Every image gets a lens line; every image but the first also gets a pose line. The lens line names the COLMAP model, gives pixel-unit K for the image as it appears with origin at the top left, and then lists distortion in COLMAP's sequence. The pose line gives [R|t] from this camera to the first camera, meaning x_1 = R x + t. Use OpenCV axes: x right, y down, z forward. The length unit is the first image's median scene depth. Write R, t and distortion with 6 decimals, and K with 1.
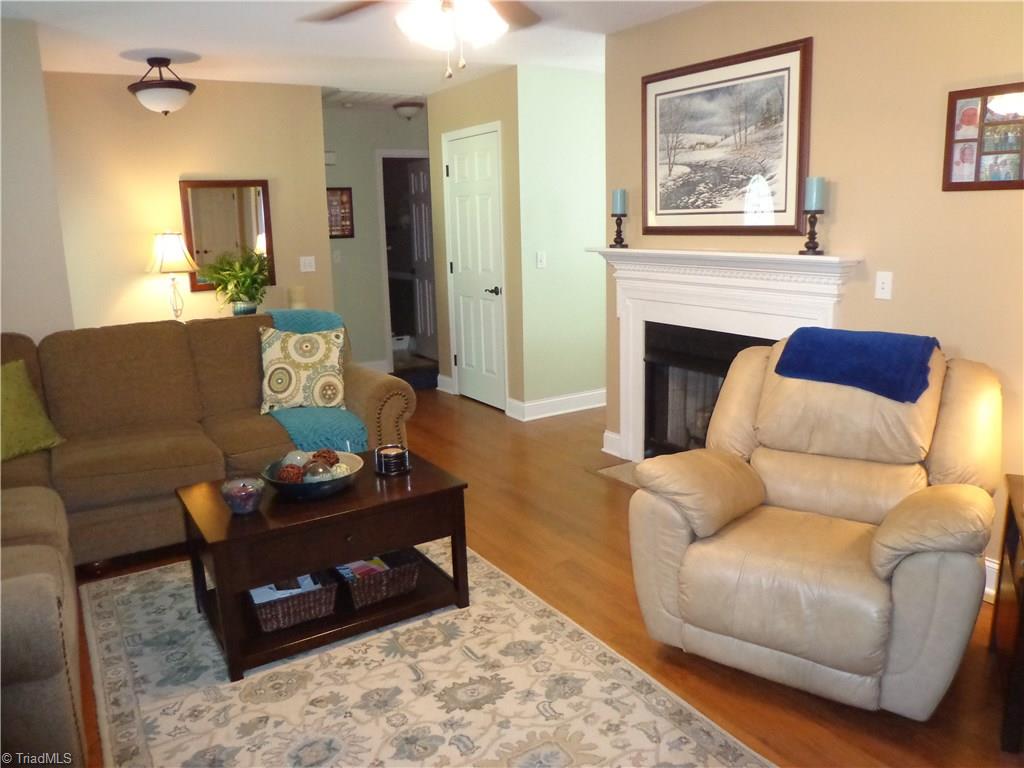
lens RADIAL K [[764.5, 0, 512.0], [0, 764.5, 384.0], [0, 0, 1]] dist [-0.052122, 0.003905]
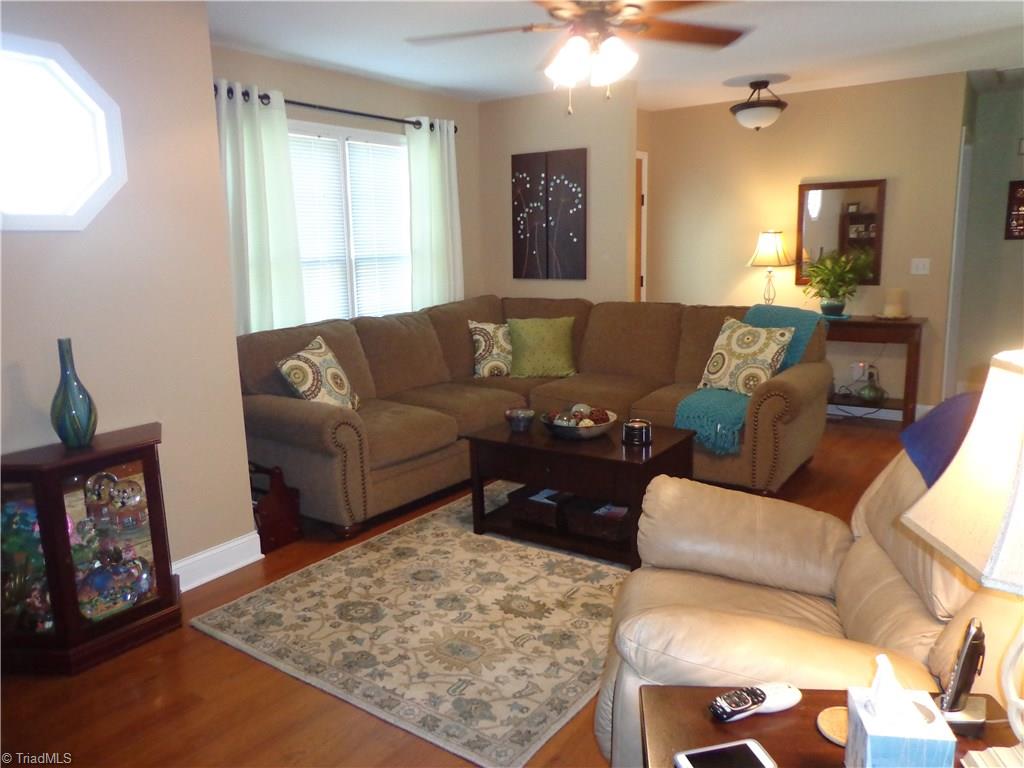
lens RADIAL K [[750.1, 0, 527.5], [0, 750.1, 379.6], [0, 0, 1]] dist [0.004701, -0.001032]
pose [[0.399554, 0.190100, -0.896782, 0.901538], [-0.183725, 0.975020, 0.124828, -0.104784], [0.898110, 0.114885, 0.424499, 0.394434]]
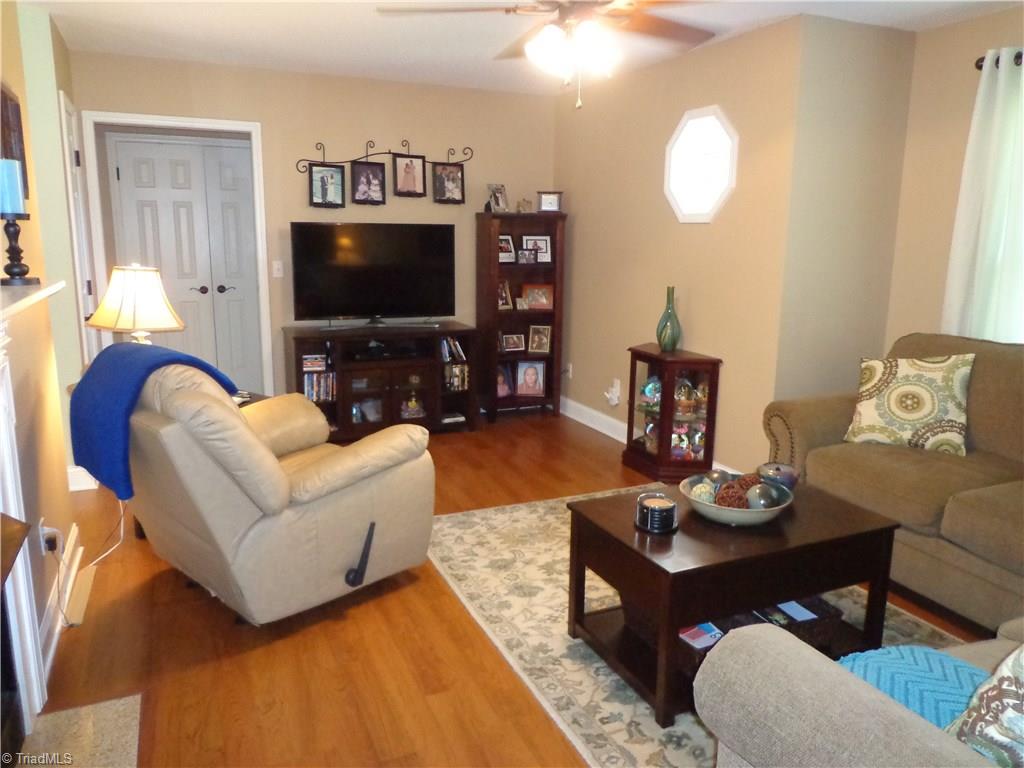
lens RADIAL K [[750.1, 0, 527.5], [0, 750.1, 379.6], [0, 0, 1]] dist [0.004701, -0.001032]
pose [[-0.992452, -0.002424, 0.122611, -0.132341], [0.045511, 0.921128, 0.386590, -0.396922], [-0.113878, 0.389252, -0.914065, 1.925772]]
